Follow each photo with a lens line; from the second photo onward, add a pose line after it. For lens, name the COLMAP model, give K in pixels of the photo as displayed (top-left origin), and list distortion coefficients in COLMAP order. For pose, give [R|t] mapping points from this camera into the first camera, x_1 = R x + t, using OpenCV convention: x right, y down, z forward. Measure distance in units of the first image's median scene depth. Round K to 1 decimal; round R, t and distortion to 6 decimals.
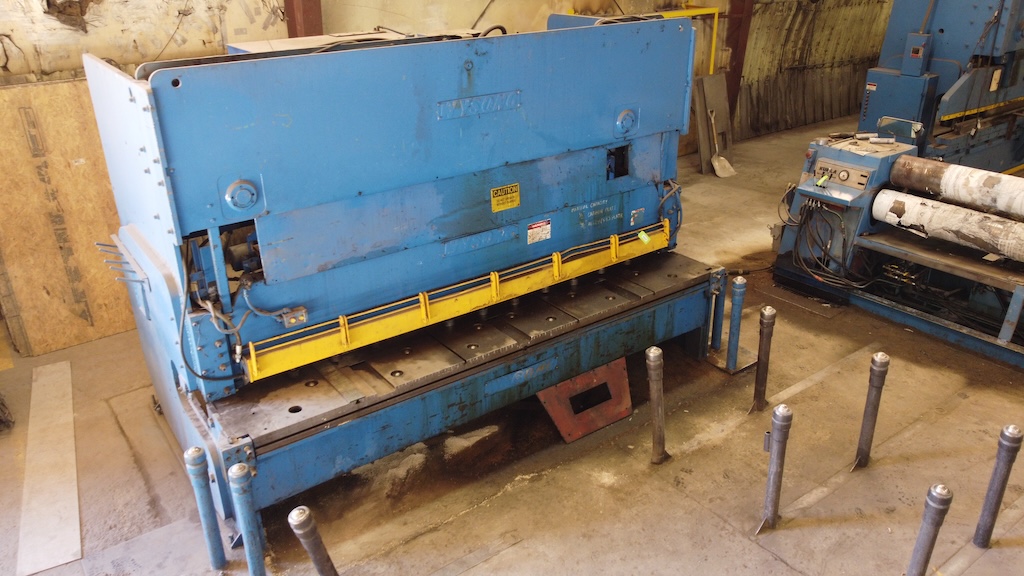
lens RADIAL K [[776.2, 0, 508.6], [0, 776.2, 288.5], [0, 0, 1]] dist [0.000466, -0.001009]
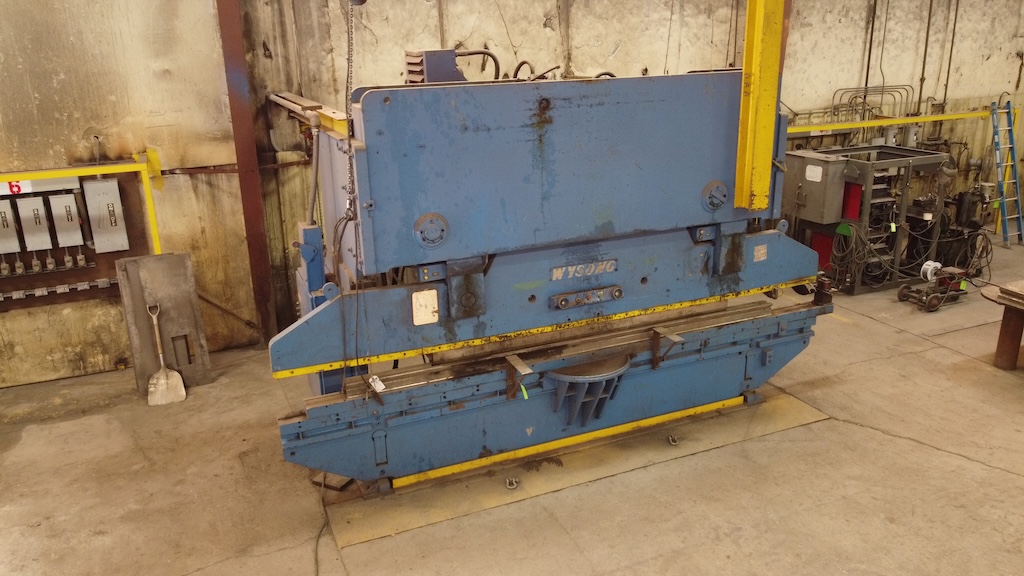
lens RADIAL K [[776.2, 0, 508.6], [0, 776.2, 288.5], [0, 0, 1]] dist [0.000466, -0.001009]
pose [[0.973140, 0.061470, -0.221856, 1.142575], [-0.085386, 0.991330, -0.099866, -0.321374], [0.213794, 0.116127, 0.969952, 0.629934]]
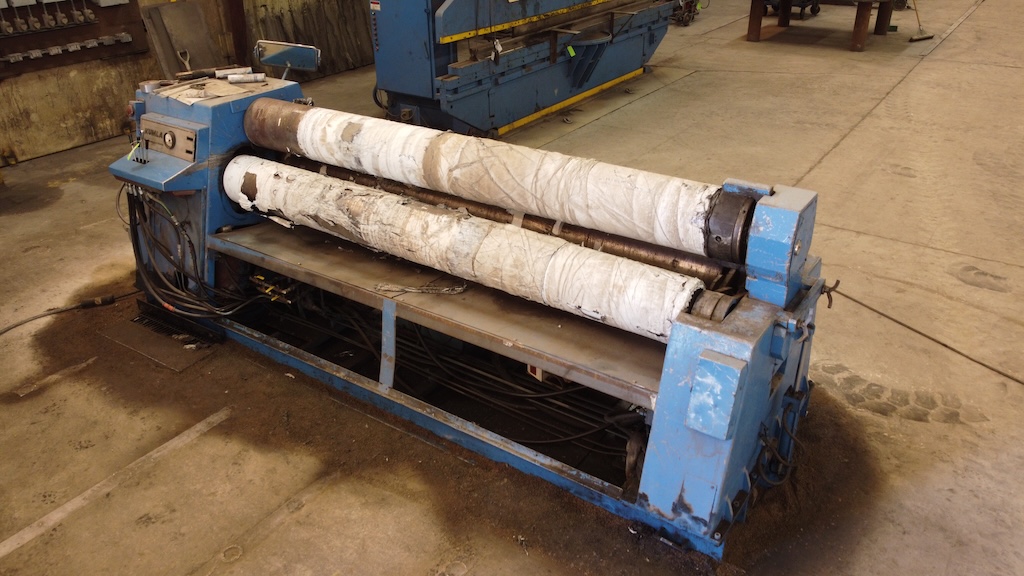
lens RADIAL K [[776.2, 0, 508.6], [0, 776.2, 288.5], [0, 0, 1]] dist [0.000466, -0.001009]
pose [[0.949964, -0.152271, 0.272729, 0.506397], [0.135915, 0.987645, 0.078006, -0.040732], [-0.281238, -0.037035, 0.958923, 0.330387]]
